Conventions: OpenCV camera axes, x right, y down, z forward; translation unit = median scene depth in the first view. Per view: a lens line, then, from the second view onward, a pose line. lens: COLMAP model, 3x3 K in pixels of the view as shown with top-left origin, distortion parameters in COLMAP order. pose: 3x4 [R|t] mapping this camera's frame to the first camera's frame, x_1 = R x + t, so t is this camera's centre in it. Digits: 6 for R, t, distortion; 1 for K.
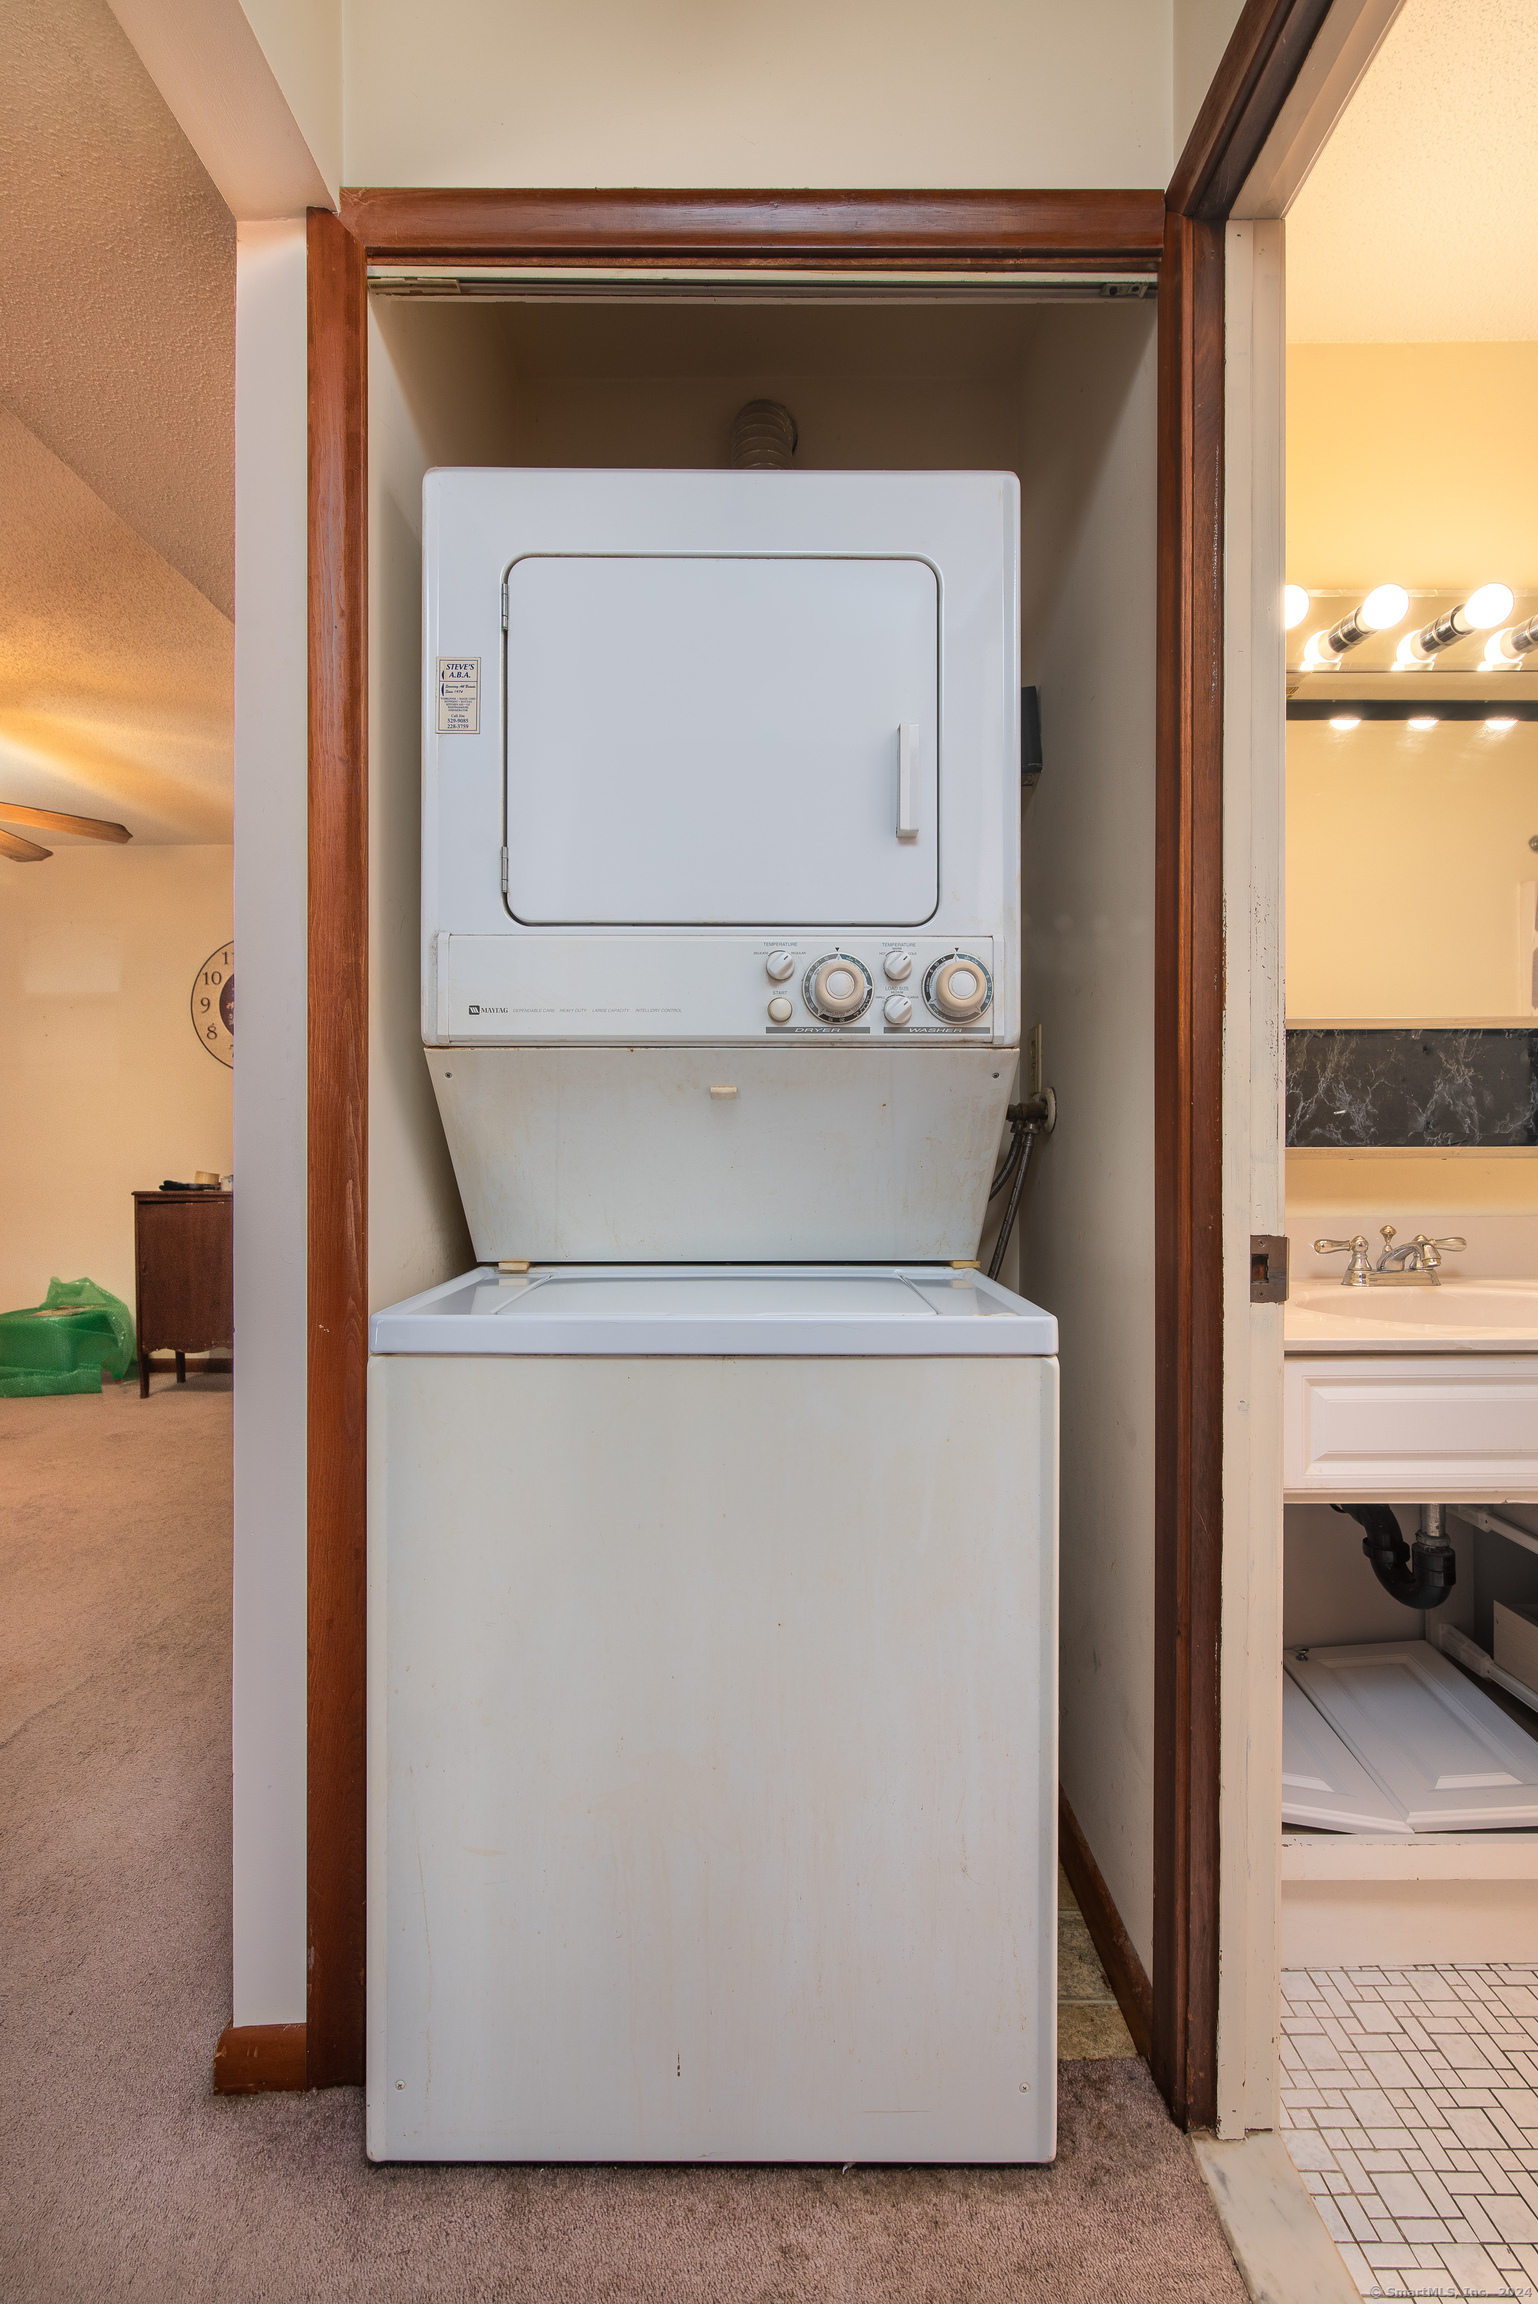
lens RADIAL K [[1068.2, 0, 769.0], [0, 1068.2, 1152.0], [0, 0, 1]] dist [-0.000246, -0.000637]
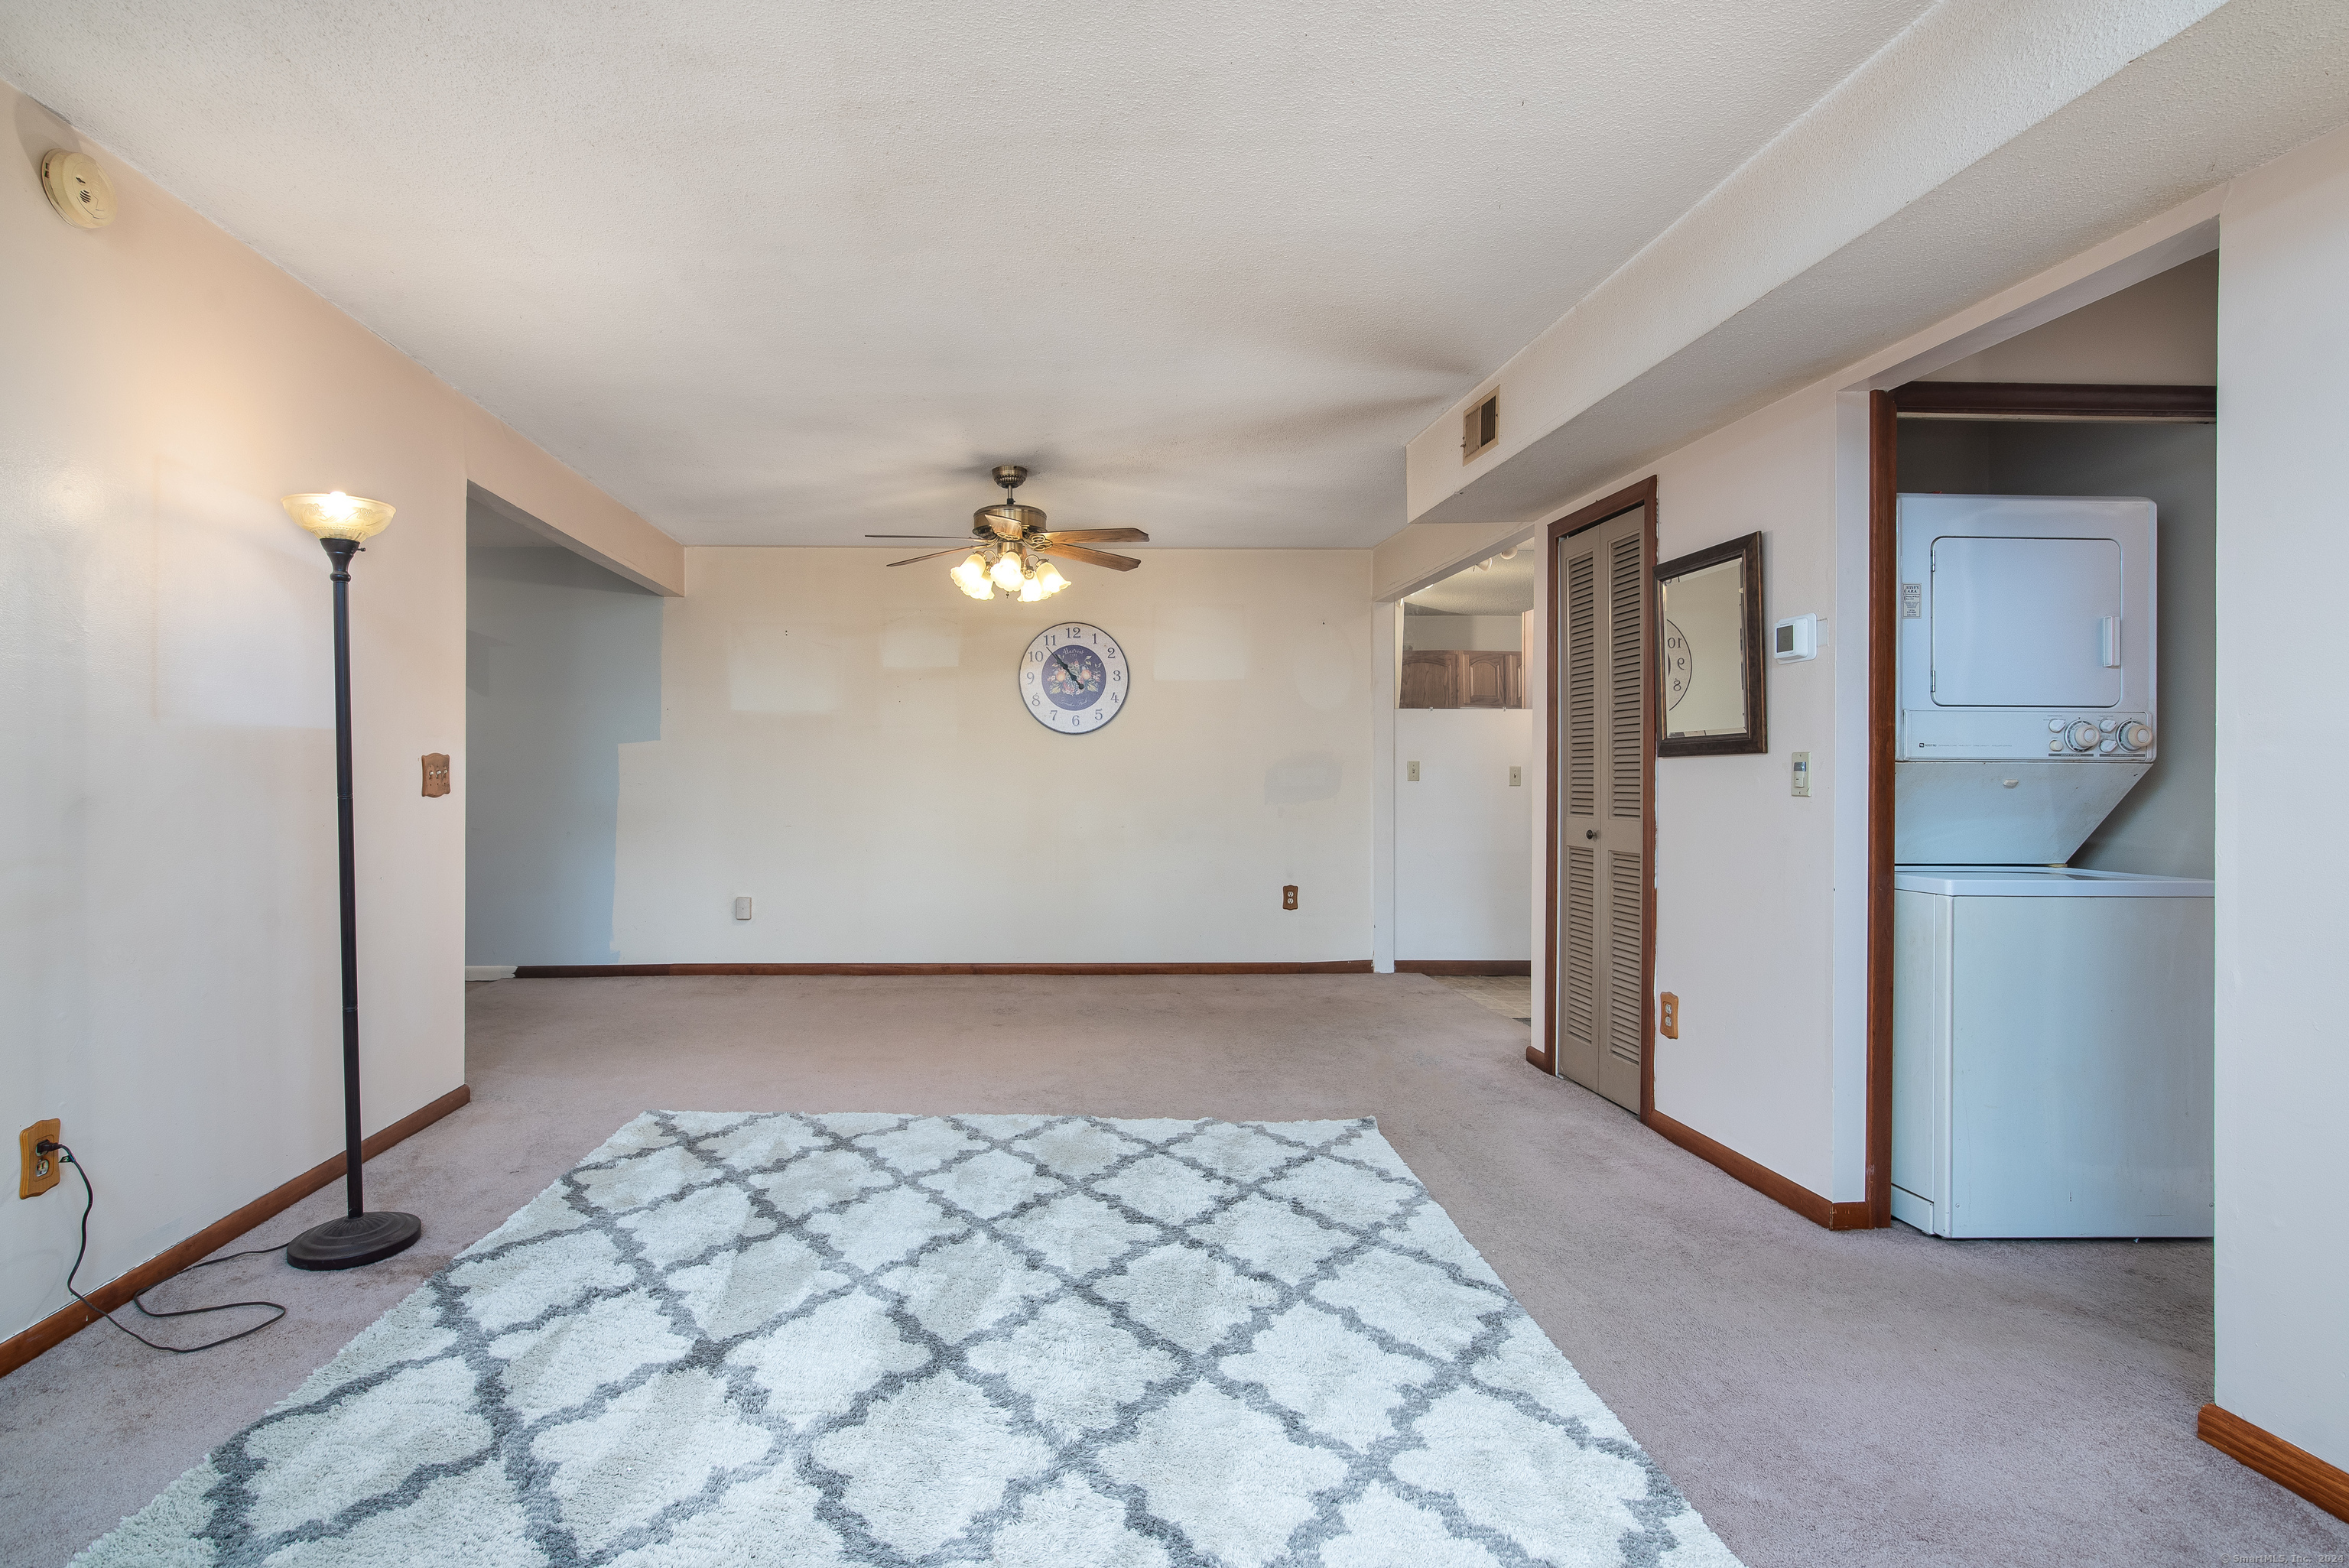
lens RADIAL K [[1075.7, 0, 1178.9], [0, 1075.7, 794.6], [0, 0, 1]] dist [0.015289, -0.000200]
pose [[0.997835, 0.004796, 0.065586, -2.039146], [-0.004827, 0.999988, 0.000314, -0.026167], [-0.065583, -0.000630, 0.997847, -1.175321]]
